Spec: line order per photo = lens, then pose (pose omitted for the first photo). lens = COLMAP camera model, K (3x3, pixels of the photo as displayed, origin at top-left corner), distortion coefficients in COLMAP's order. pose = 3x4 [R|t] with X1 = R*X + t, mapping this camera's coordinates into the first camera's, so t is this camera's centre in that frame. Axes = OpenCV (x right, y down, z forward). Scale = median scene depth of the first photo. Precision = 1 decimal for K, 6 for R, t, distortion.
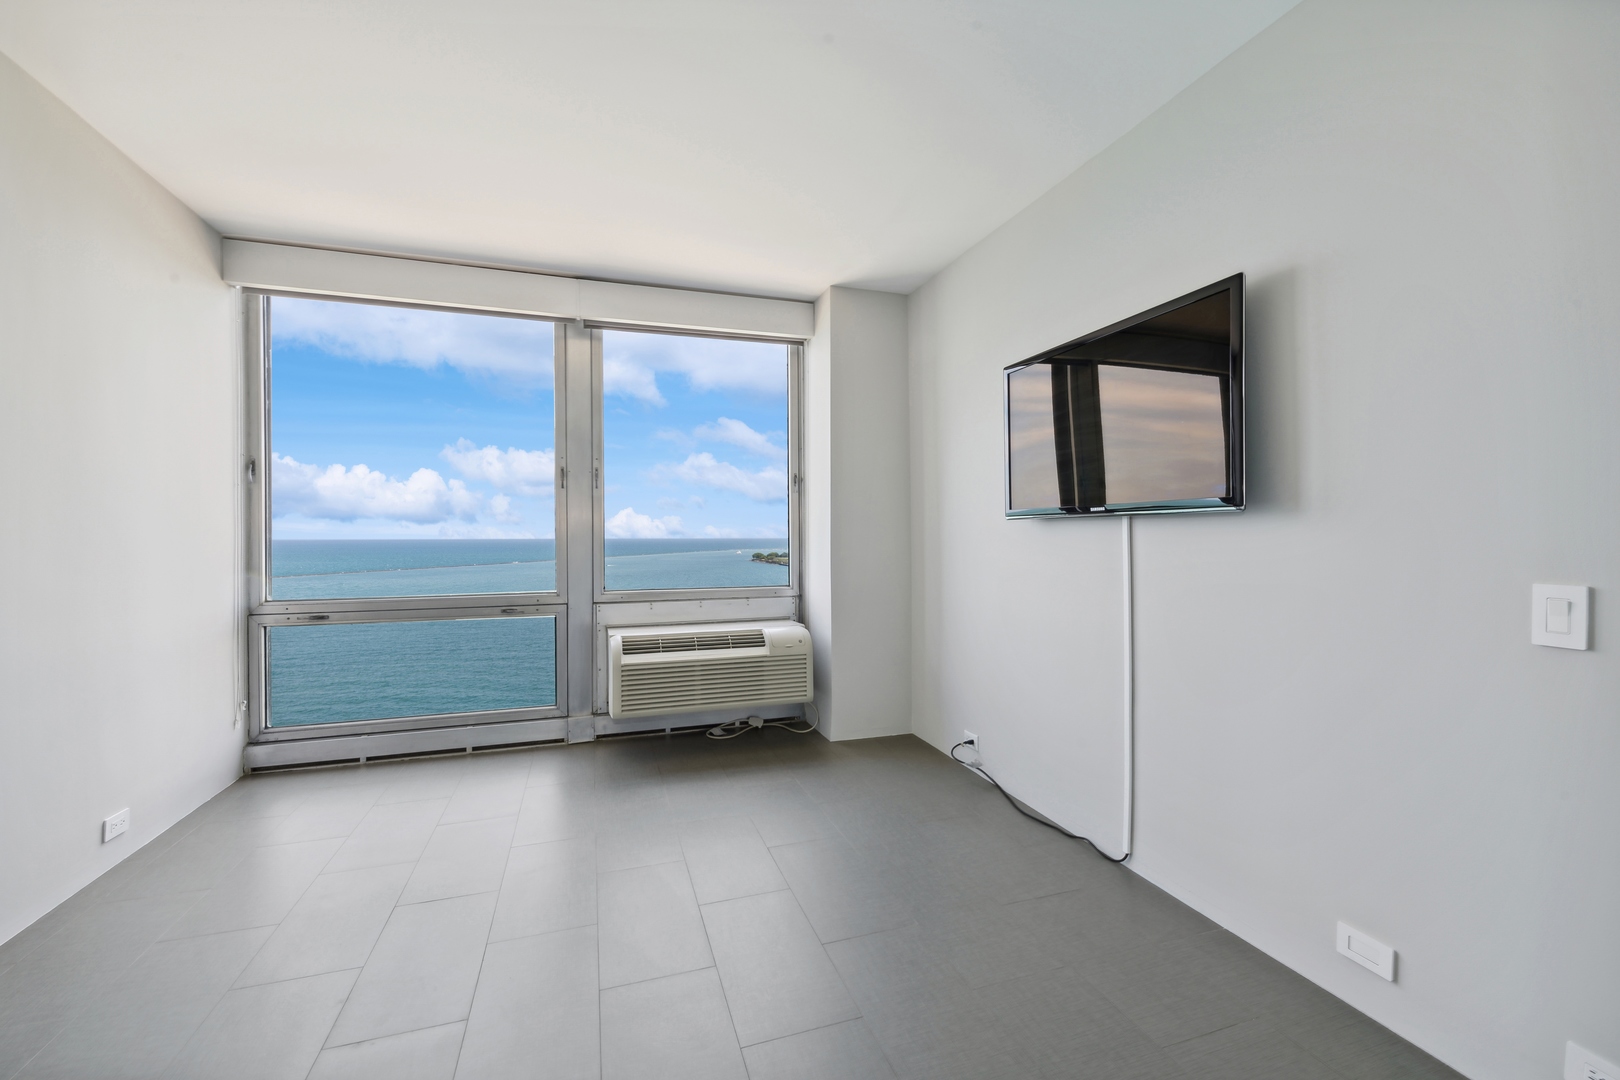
lens RADIAL K [[711.7, 0, 839.0], [0, 711.7, 535.7], [0, 0, 1]] dist [0.000575, 0.000223]
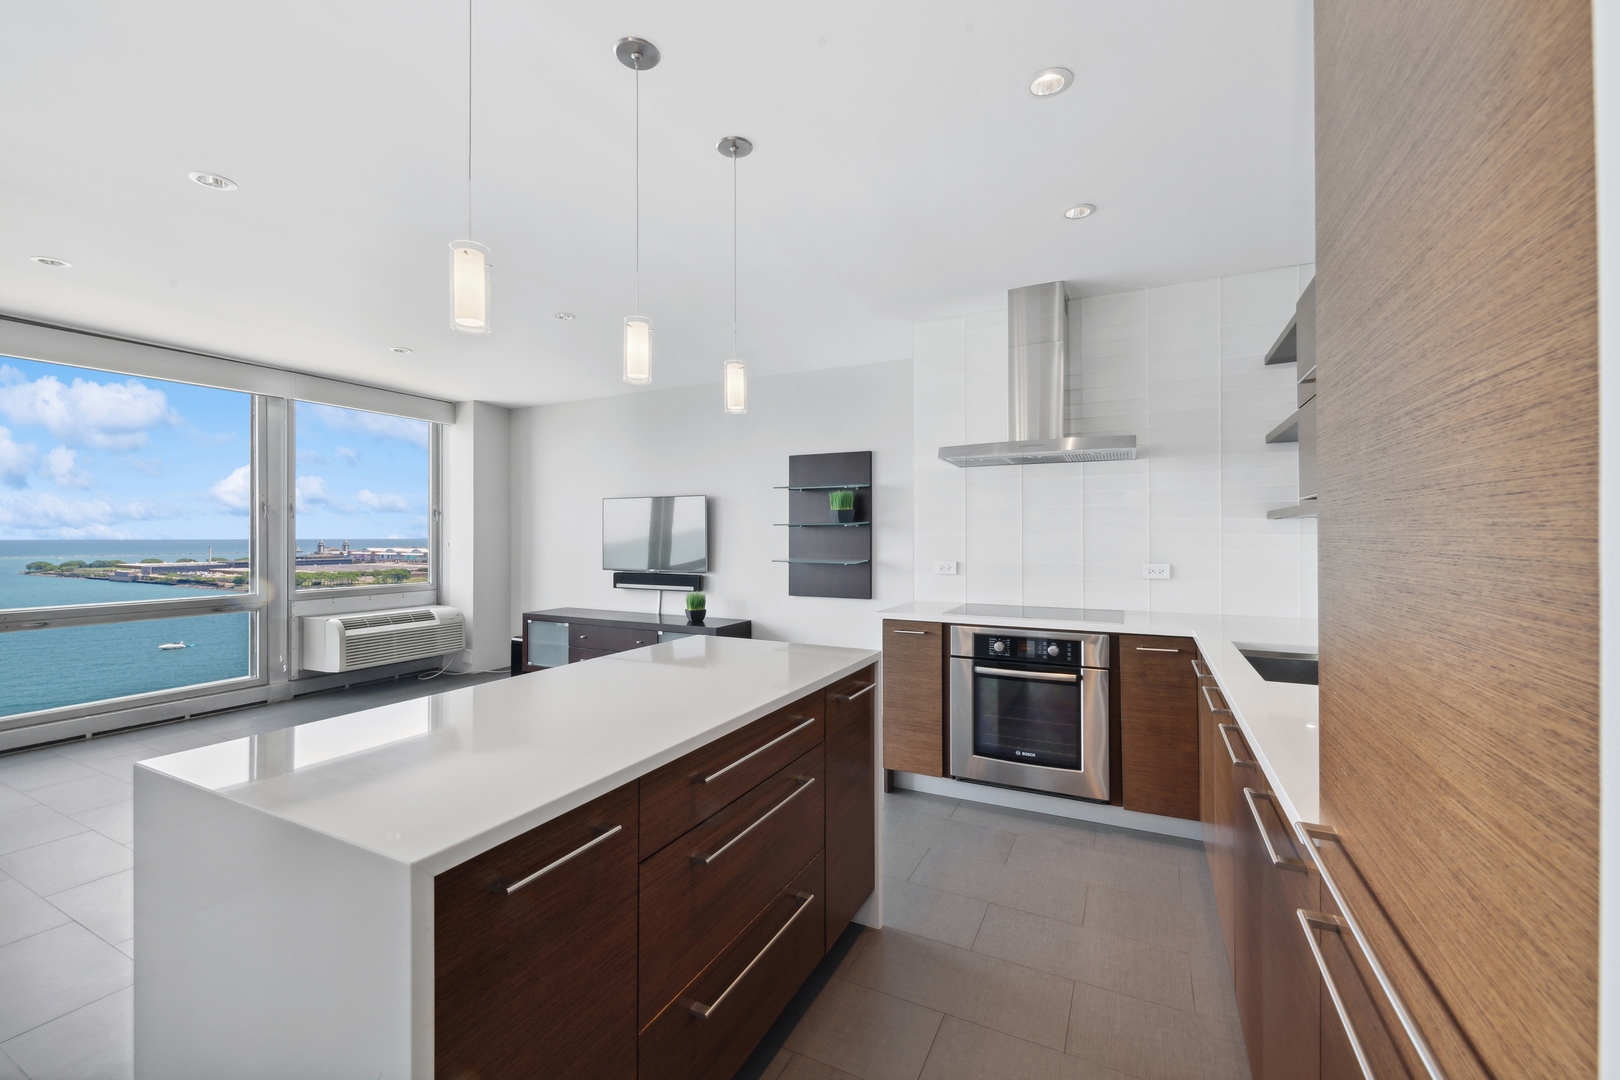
lens RADIAL K [[650.3, 0, 806.4], [0, 650.3, 530.0], [0, 0, 1]] dist [0.000127, 0.000139]
pose [[0.722513, 0.008609, 0.691304, -0.458014], [-0.000159, 0.999925, -0.012286, -0.027287], [-0.691358, 0.008766, 0.722460, -0.584250]]
